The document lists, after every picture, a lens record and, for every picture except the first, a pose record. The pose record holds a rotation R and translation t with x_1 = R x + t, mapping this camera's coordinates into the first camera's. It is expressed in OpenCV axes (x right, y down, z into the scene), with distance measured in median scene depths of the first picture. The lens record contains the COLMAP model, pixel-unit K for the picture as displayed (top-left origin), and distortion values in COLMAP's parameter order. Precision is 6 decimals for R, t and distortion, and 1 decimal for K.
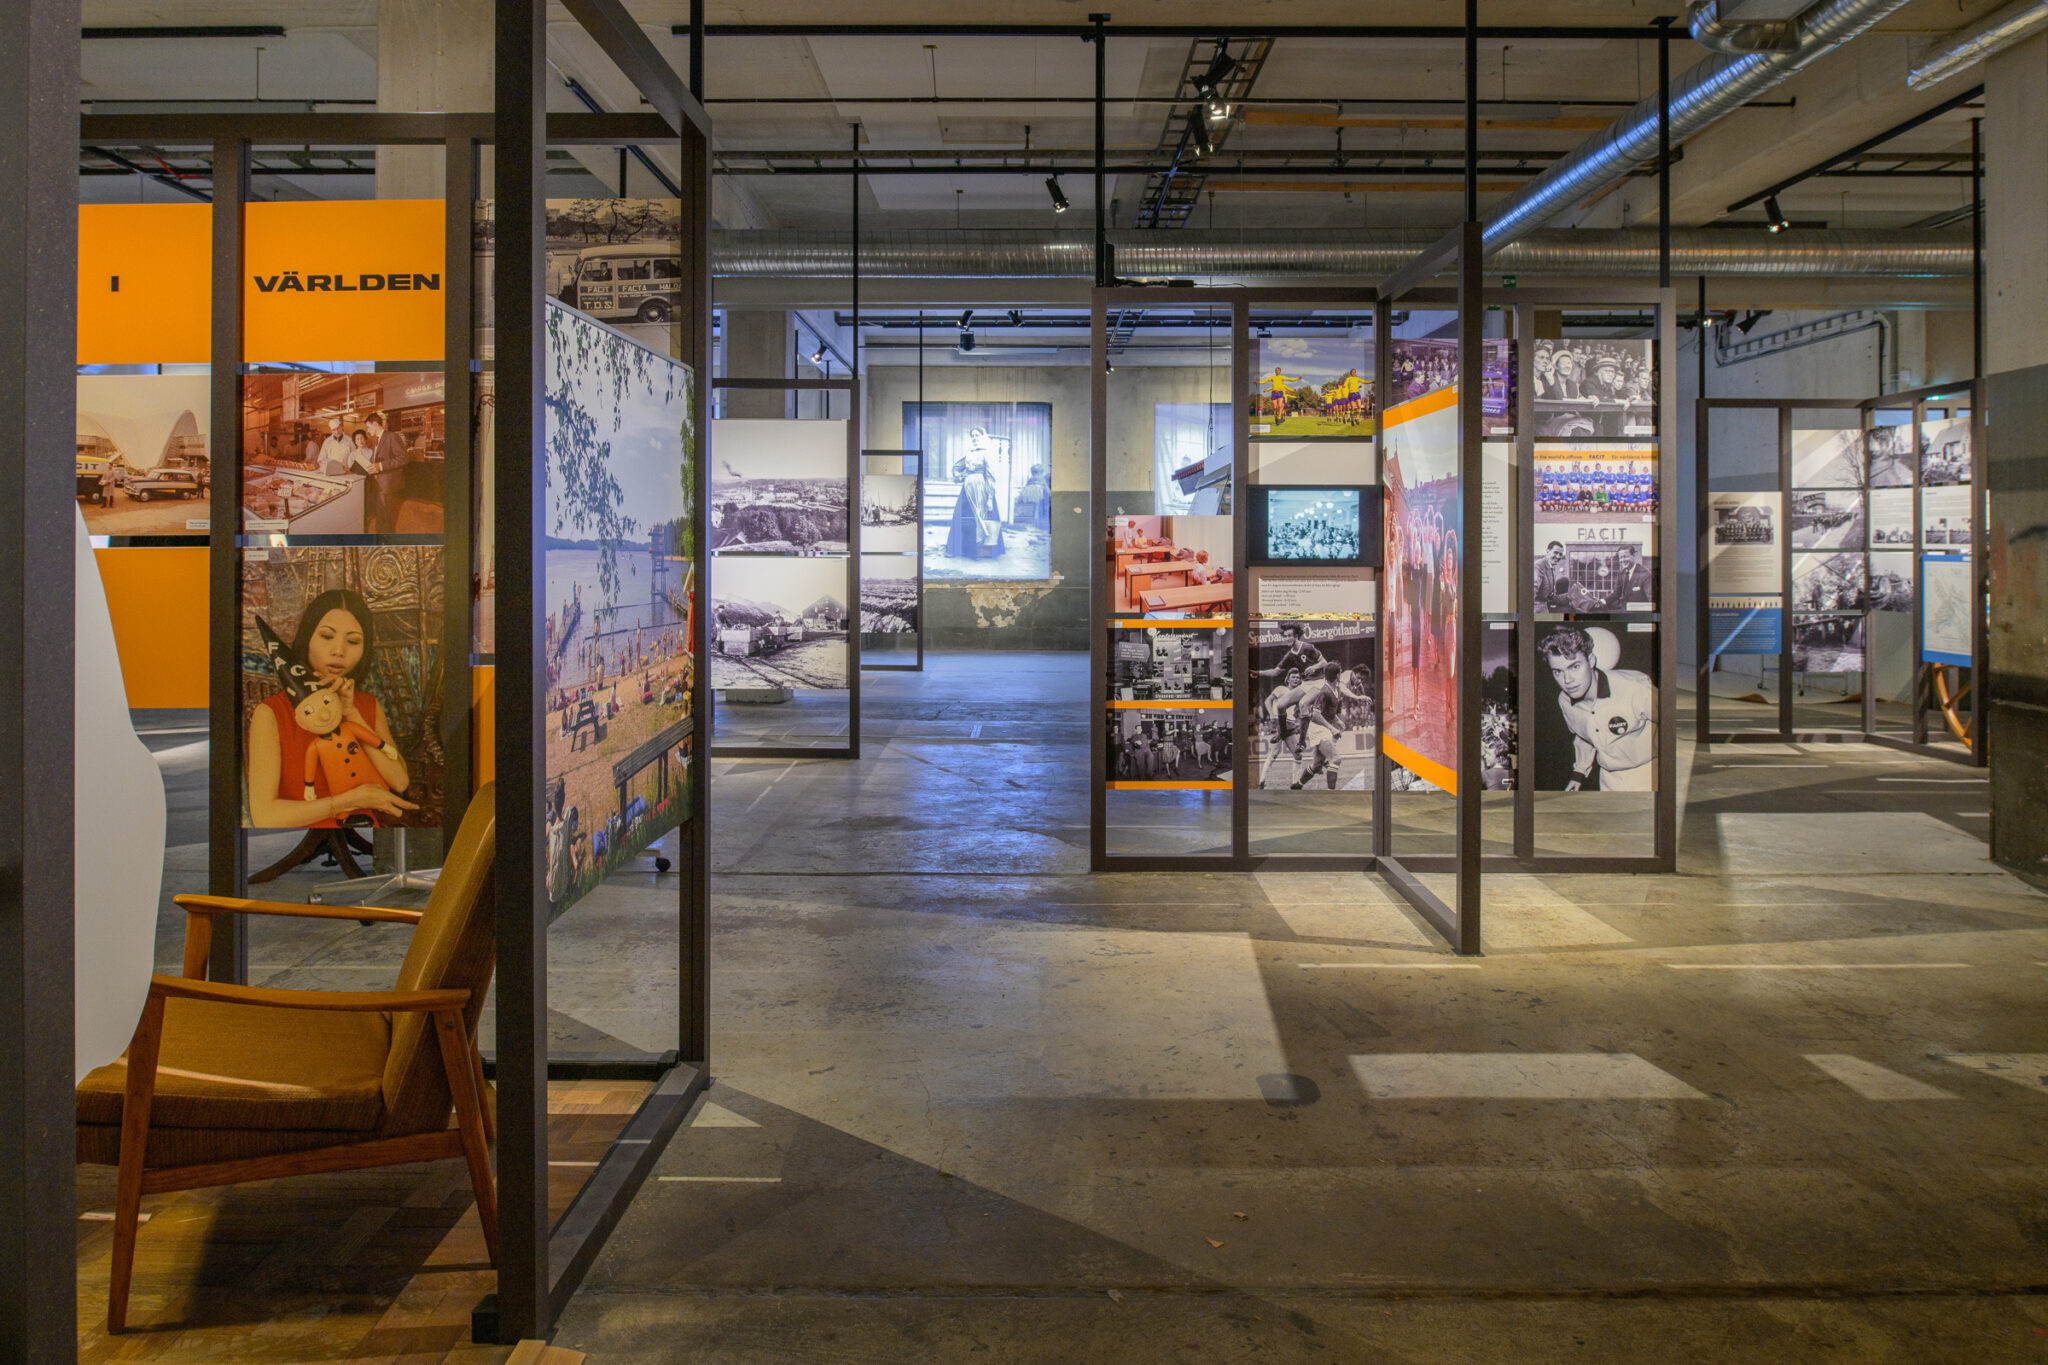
lens RADIAL K [[1406.2, 0, 1027.2], [0, 1406.2, 553.1], [0, 0, 1]] dist [-0.002635, -0.002210]
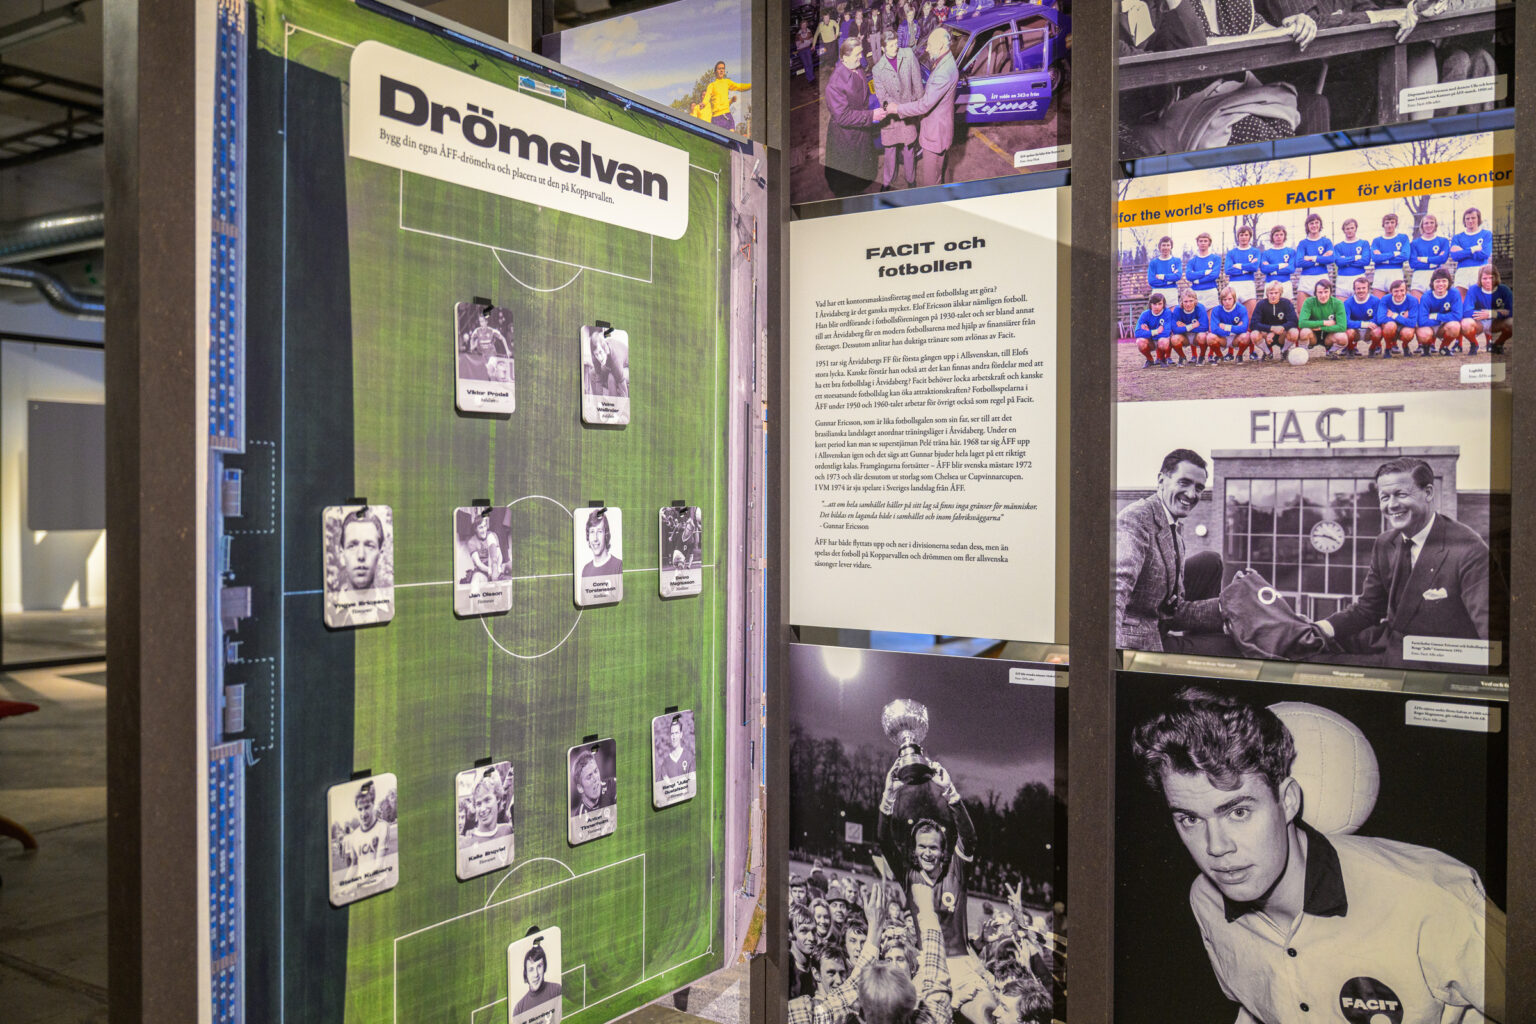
lens RADIAL K [[1364.9, 0, 766.8], [0, 1364.9, 513.0], [0, 0, 1]] dist [0.003477, 0.002927]
pose [[0.825753, 0.009559, -0.563950, 0.483189], [0.000686, 0.999839, 0.017951, 0.001211], [0.564031, -0.015210, 0.825614, 0.656837]]
